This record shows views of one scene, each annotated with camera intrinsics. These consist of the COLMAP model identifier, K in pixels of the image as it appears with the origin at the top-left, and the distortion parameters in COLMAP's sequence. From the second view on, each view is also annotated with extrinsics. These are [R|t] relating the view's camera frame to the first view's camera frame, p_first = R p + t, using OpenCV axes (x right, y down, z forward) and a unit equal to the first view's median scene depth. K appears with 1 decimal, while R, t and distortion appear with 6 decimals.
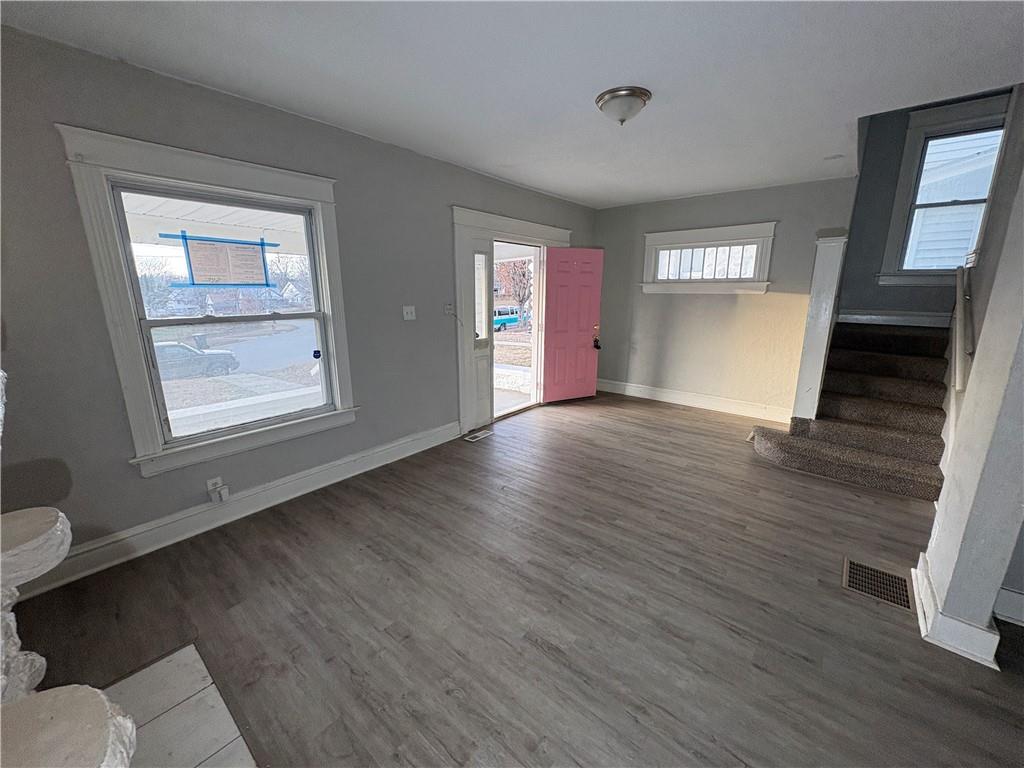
lens RADIAL K [[407.8, 0, 512.0], [0, 407.8, 384.0], [0, 0, 1]] dist [-0.000570, 0.000323]
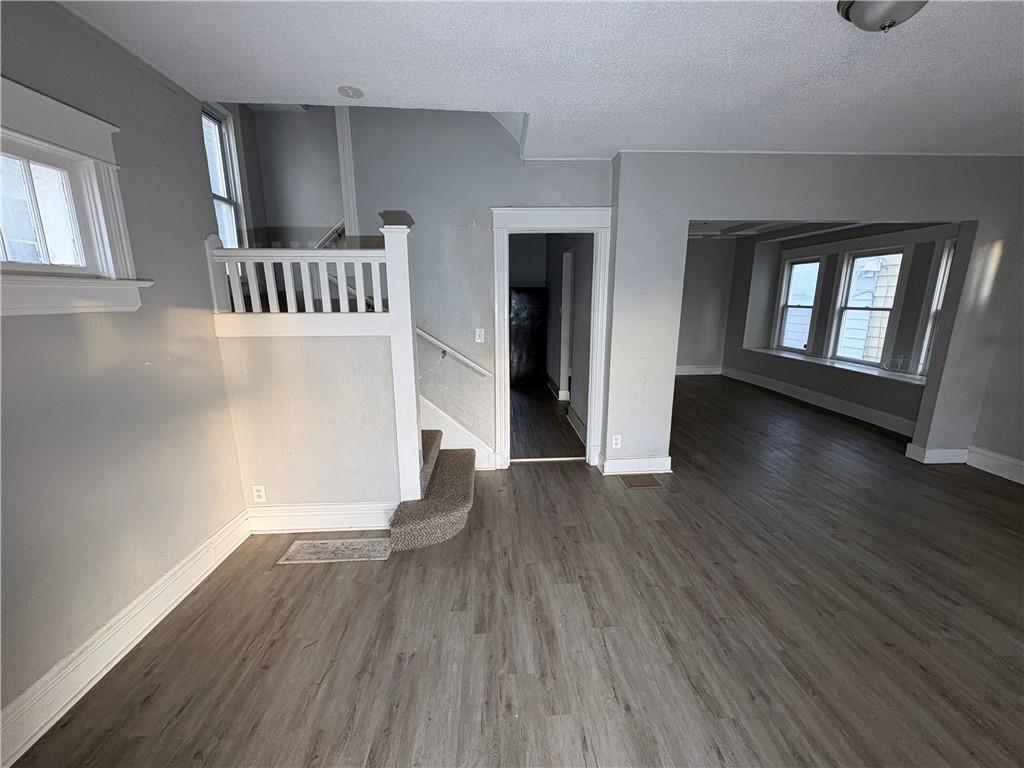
lens RADIAL K [[407.8, 0, 512.0], [0, 407.8, 384.0], [0, 0, 1]] dist [-0.000570, 0.000323]
pose [[-0.678109, -0.153109, 0.718837, 0.117810], [0.168817, 0.919462, 0.355093, -0.414269], [-0.715311, 0.362143, -0.597648, 1.756352]]
